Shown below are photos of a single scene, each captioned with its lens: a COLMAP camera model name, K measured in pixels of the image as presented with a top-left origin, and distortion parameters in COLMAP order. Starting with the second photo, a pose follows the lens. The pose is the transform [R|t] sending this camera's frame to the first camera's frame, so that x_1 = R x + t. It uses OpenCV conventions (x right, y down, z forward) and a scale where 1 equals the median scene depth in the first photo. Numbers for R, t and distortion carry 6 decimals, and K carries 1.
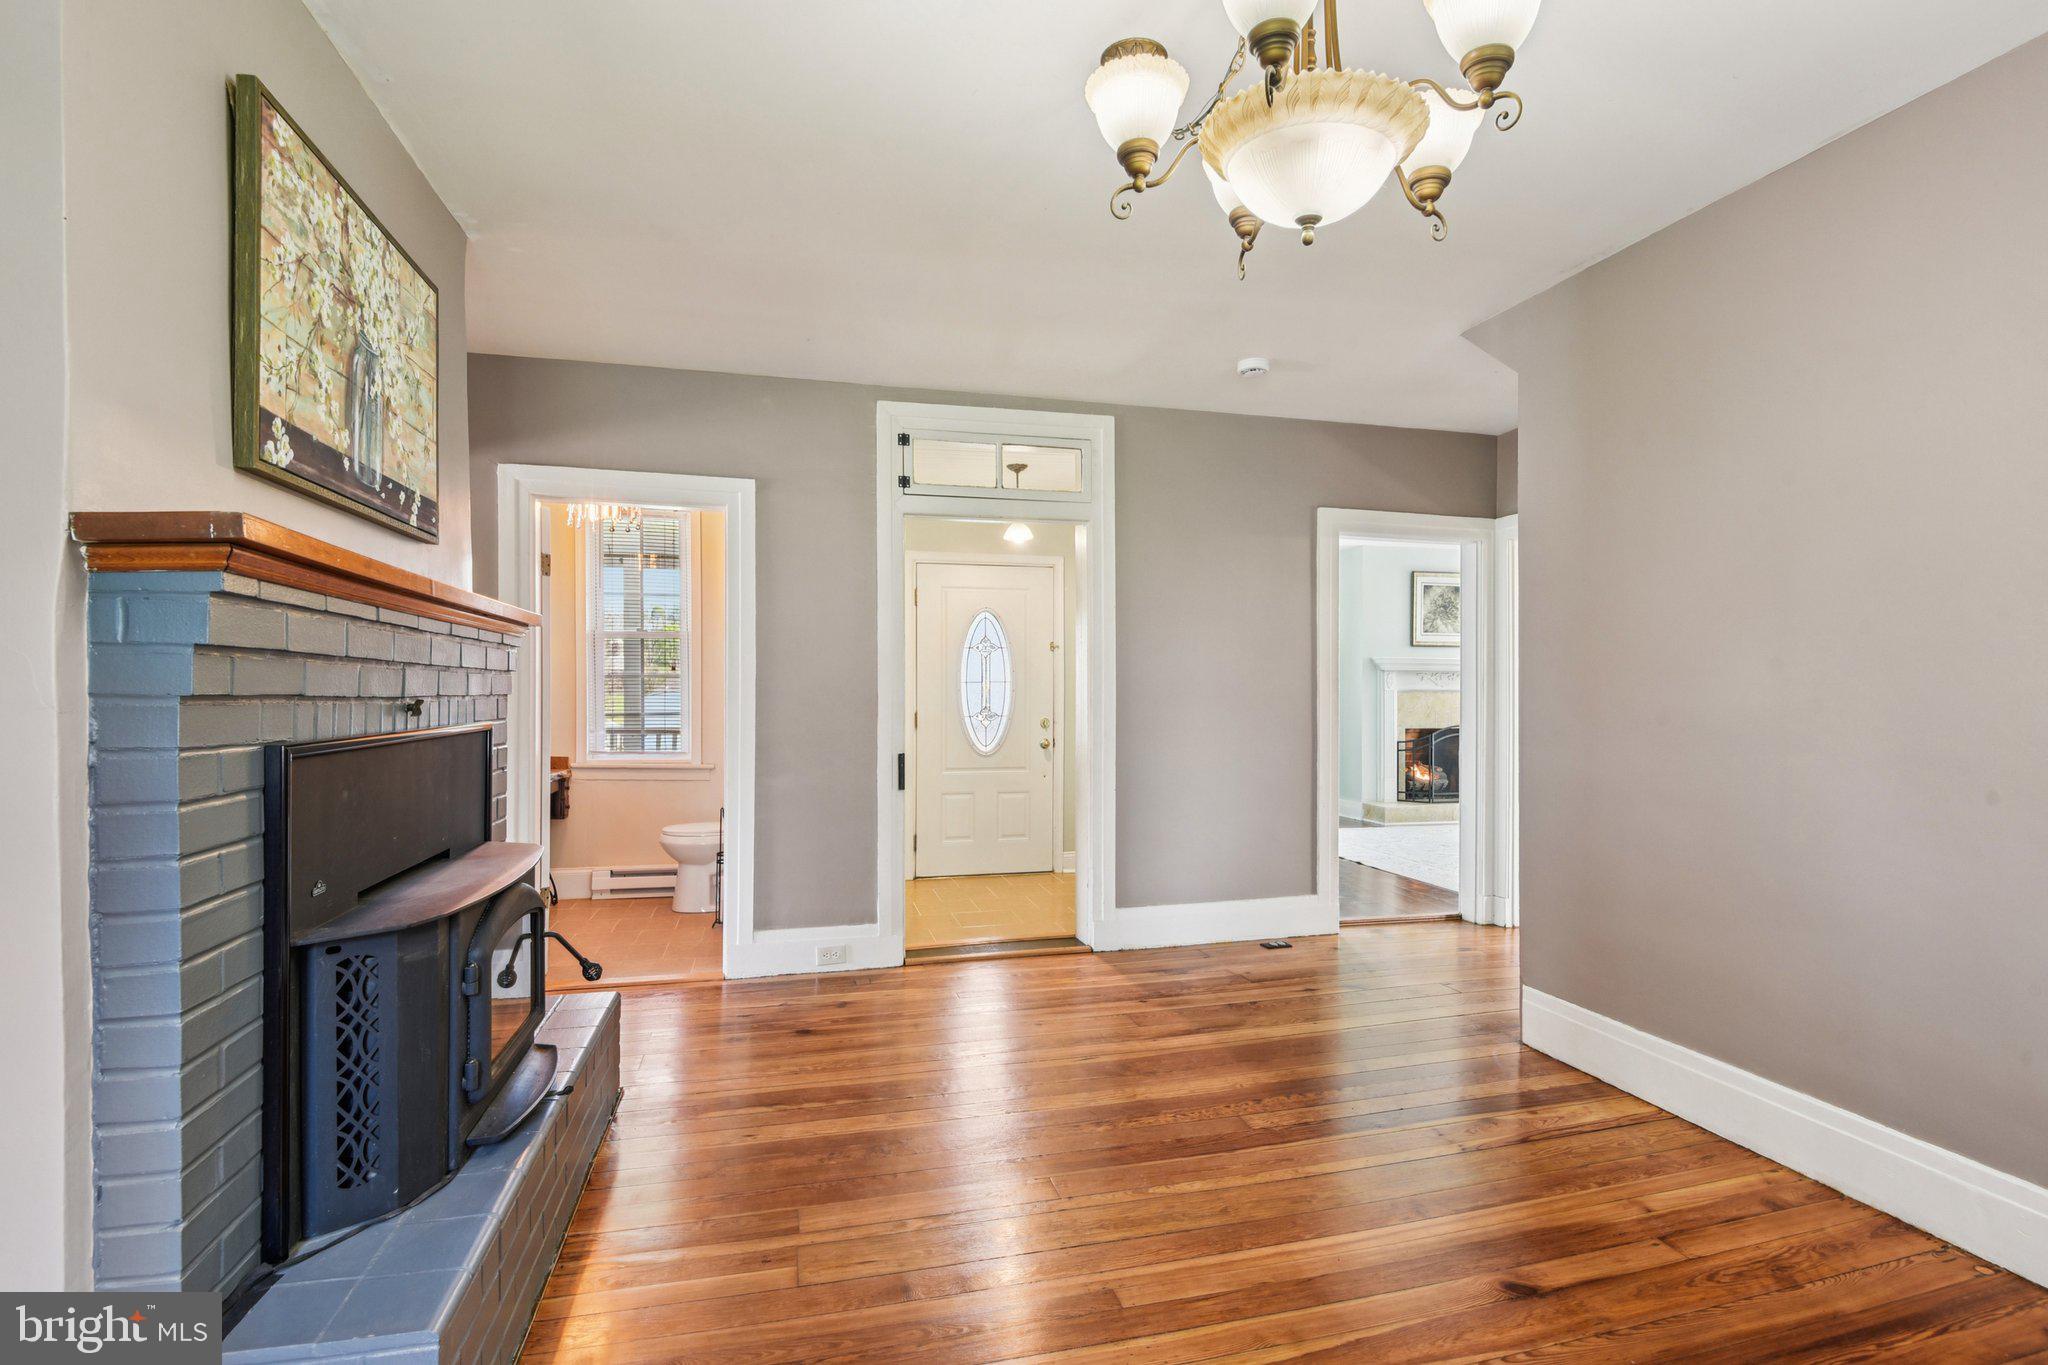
lens RADIAL K [[947.0, 0, 1024.0], [0, 947.0, 682.5], [0, 0, 1]] dist [0.027064, -0.028532]
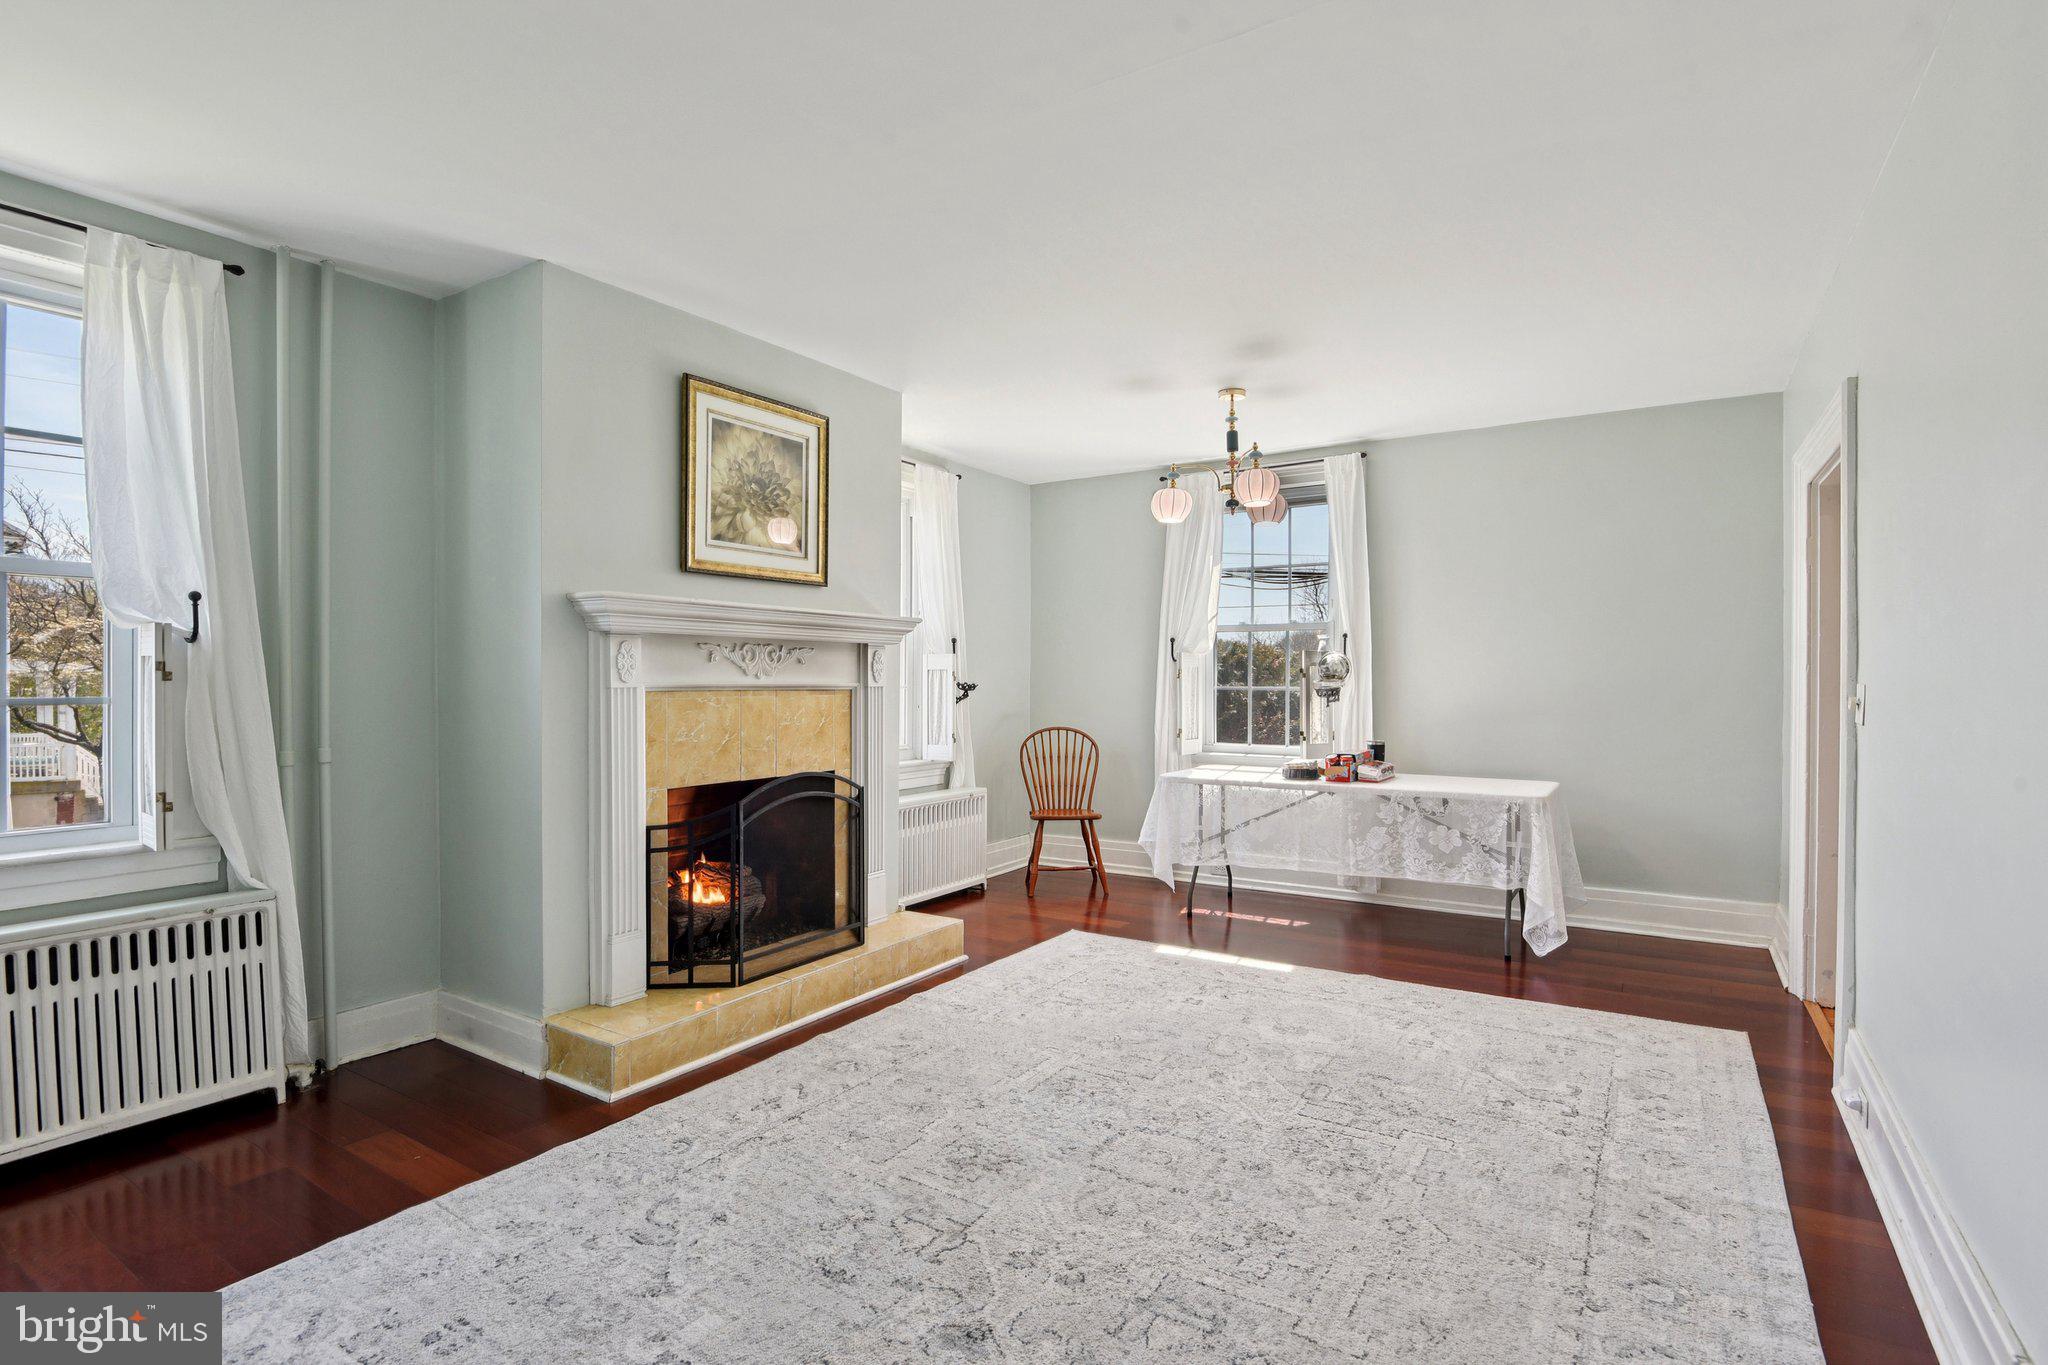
lens RADIAL K [[956.9, 0, 1047.1], [0, 956.9, 674.6], [0, 0, 1]] dist [-0.002079, -0.000408]
pose [[0.716051, -0.005209, 0.698028, 0.243345], [0.002334, 0.999984, 0.005067, 0.001512], [-0.698044, -0.001999, 0.716052, 0.620830]]
